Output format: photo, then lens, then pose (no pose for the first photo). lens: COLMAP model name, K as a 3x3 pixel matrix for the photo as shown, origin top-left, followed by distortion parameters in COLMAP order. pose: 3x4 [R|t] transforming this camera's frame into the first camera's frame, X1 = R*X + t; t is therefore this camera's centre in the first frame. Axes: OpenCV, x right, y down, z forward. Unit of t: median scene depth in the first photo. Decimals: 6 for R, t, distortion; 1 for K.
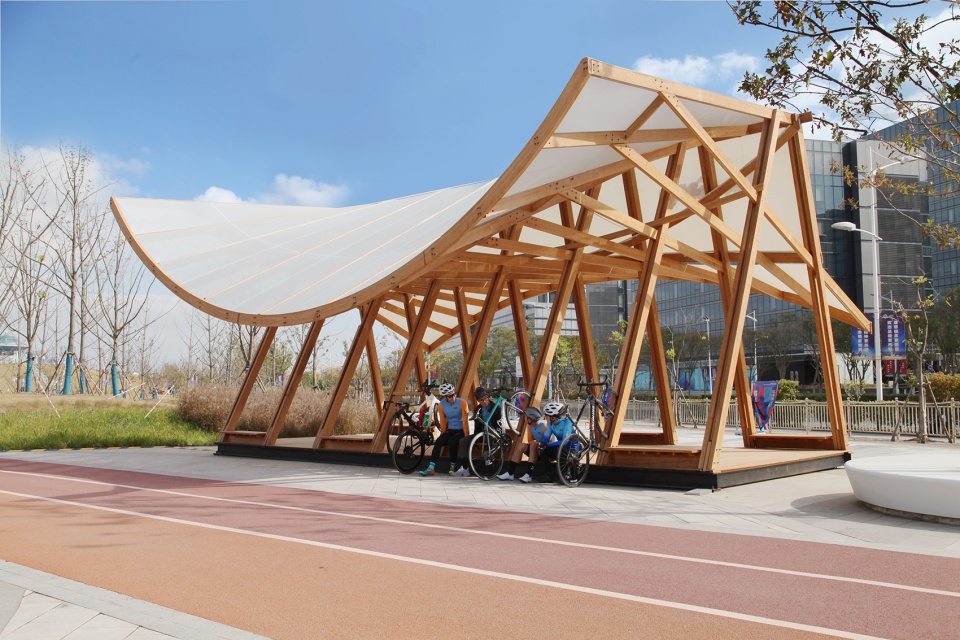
lens RADIAL K [[958.9, 0, 480.0], [0, 958.9, 320.0], [0, 0, 1]] dist [0.037340, 0.016654]
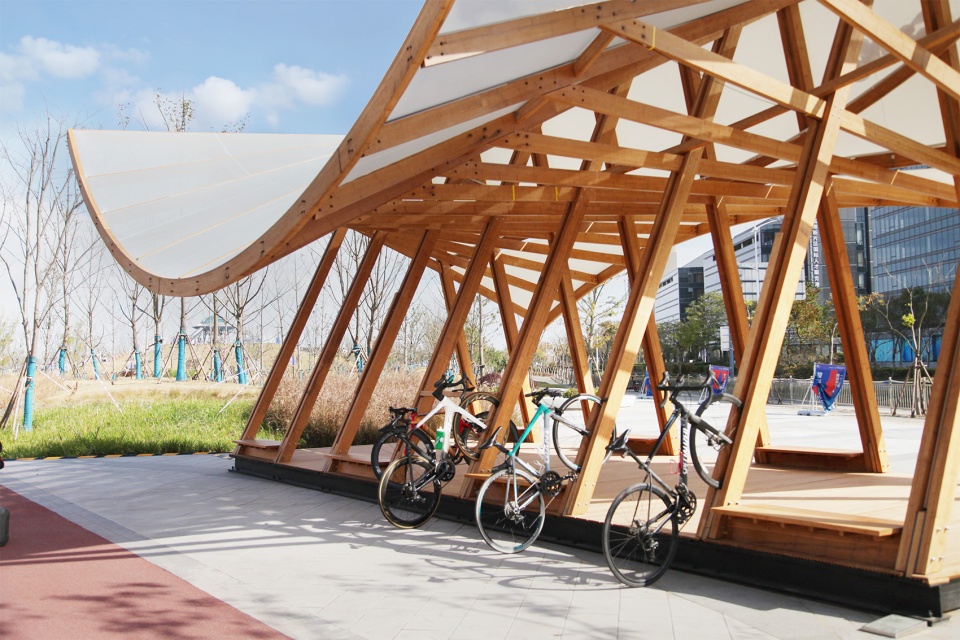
lens RADIAL K [[958.9, 0, 480.0], [0, 958.9, 320.0], [0, 0, 1]] dist [0.037340, 0.016654]
pose [[0.970993, -0.023579, -0.237944, 0.108641], [0.030667, 0.999188, 0.026128, 0.010217], [0.237135, -0.032667, 0.970927, 0.370254]]
